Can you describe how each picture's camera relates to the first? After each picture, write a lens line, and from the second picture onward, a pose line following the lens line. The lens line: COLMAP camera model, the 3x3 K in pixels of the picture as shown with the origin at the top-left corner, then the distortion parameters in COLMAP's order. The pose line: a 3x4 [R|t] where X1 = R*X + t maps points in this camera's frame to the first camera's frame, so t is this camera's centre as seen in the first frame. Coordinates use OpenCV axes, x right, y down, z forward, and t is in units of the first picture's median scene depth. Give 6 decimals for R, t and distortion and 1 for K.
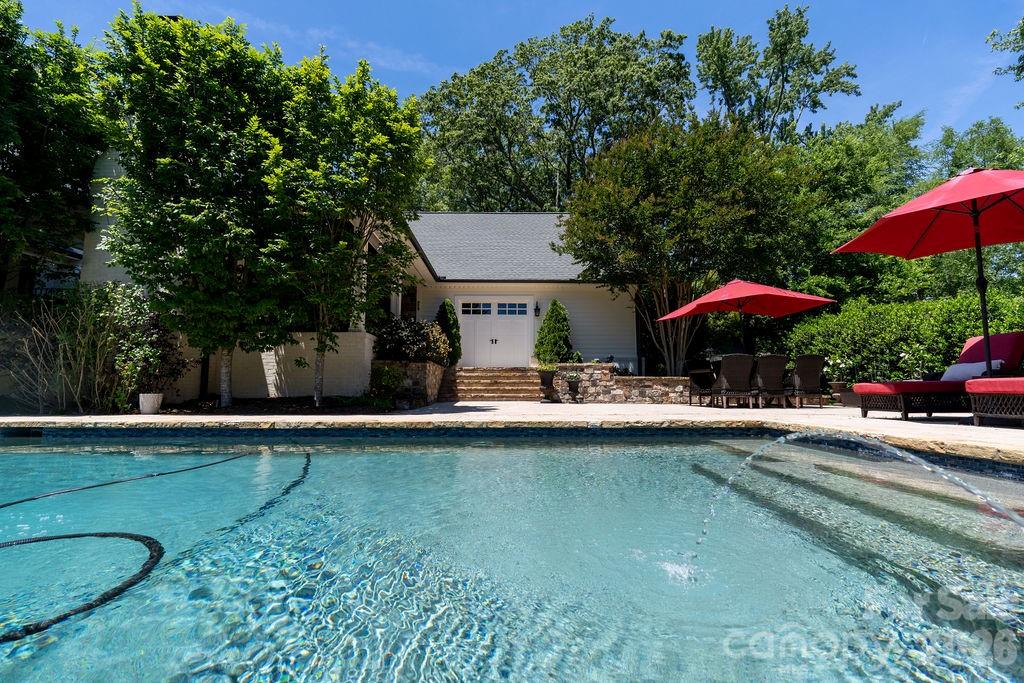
lens RADIAL K [[451.6, 0, 513.0], [0, 451.6, 340.3], [0, 0, 1]] dist [-0.003611, 0.000217]
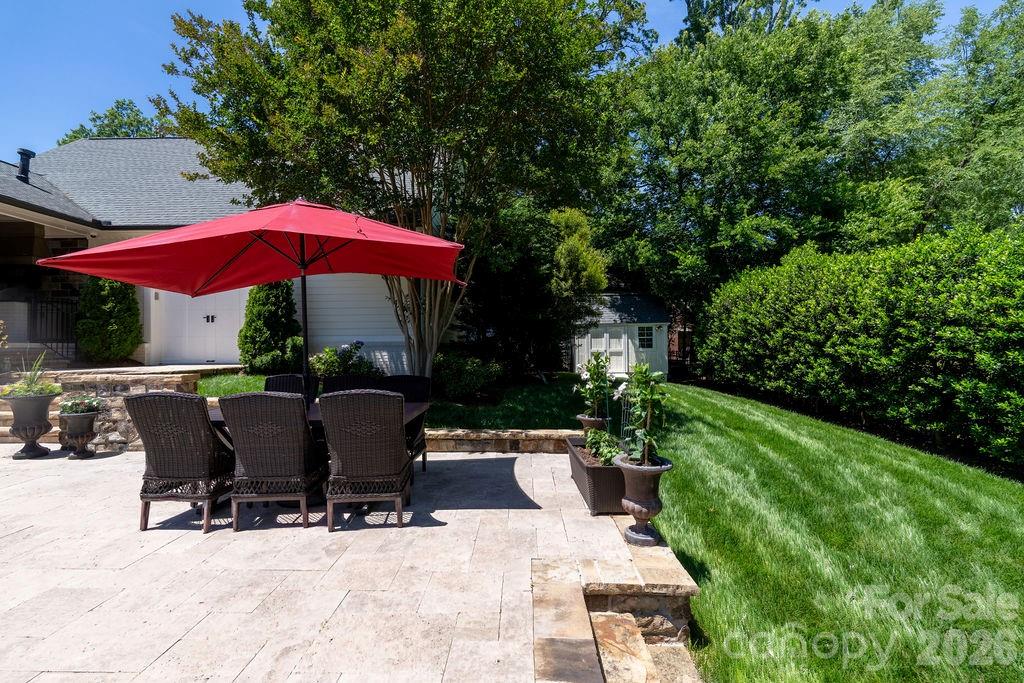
lens RADIAL K [[451.6, 0, 513.0], [0, 451.6, 340.3], [0, 0, 1]] dist [-0.003611, 0.000217]
pose [[0.999313, -0.008463, -0.036068, 0.310471], [0.011919, 0.995242, 0.096706, -0.017960], [0.035078, -0.097069, 0.994659, 0.246667]]
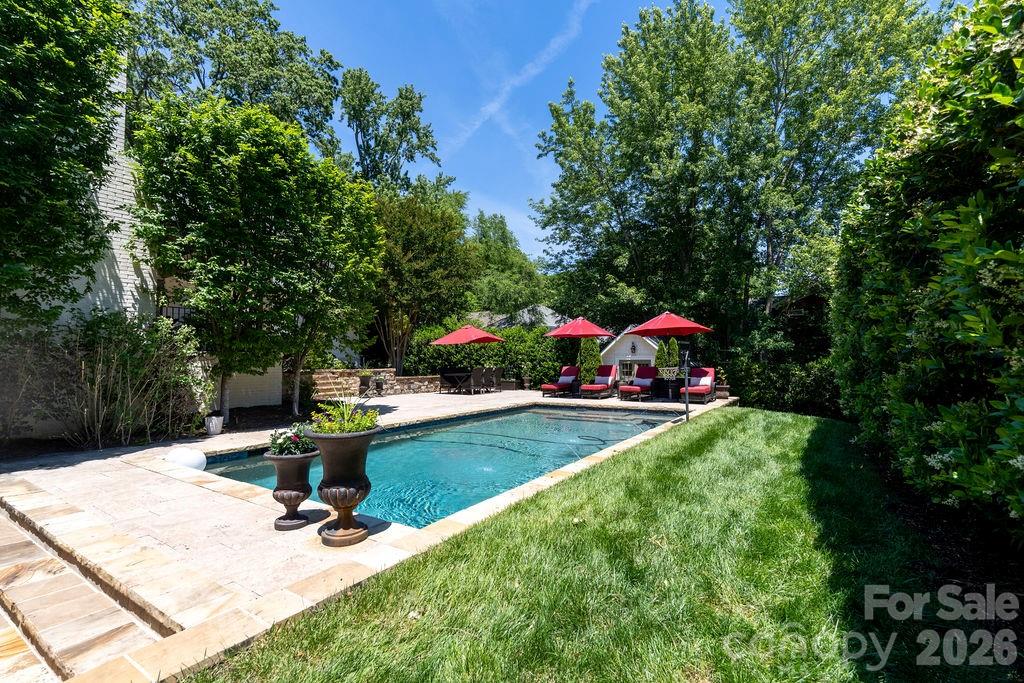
lens RADIAL K [[456.8, 0, 515.2], [0, 456.8, 340.6], [0, 0, 1]] dist [-0.002543, -0.000274]
pose [[0.562043, 0.035349, 0.826352, -0.414165], [-0.085175, 0.996248, 0.015315, -0.050160], [-0.822711, -0.078992, 0.562945, -0.091552]]
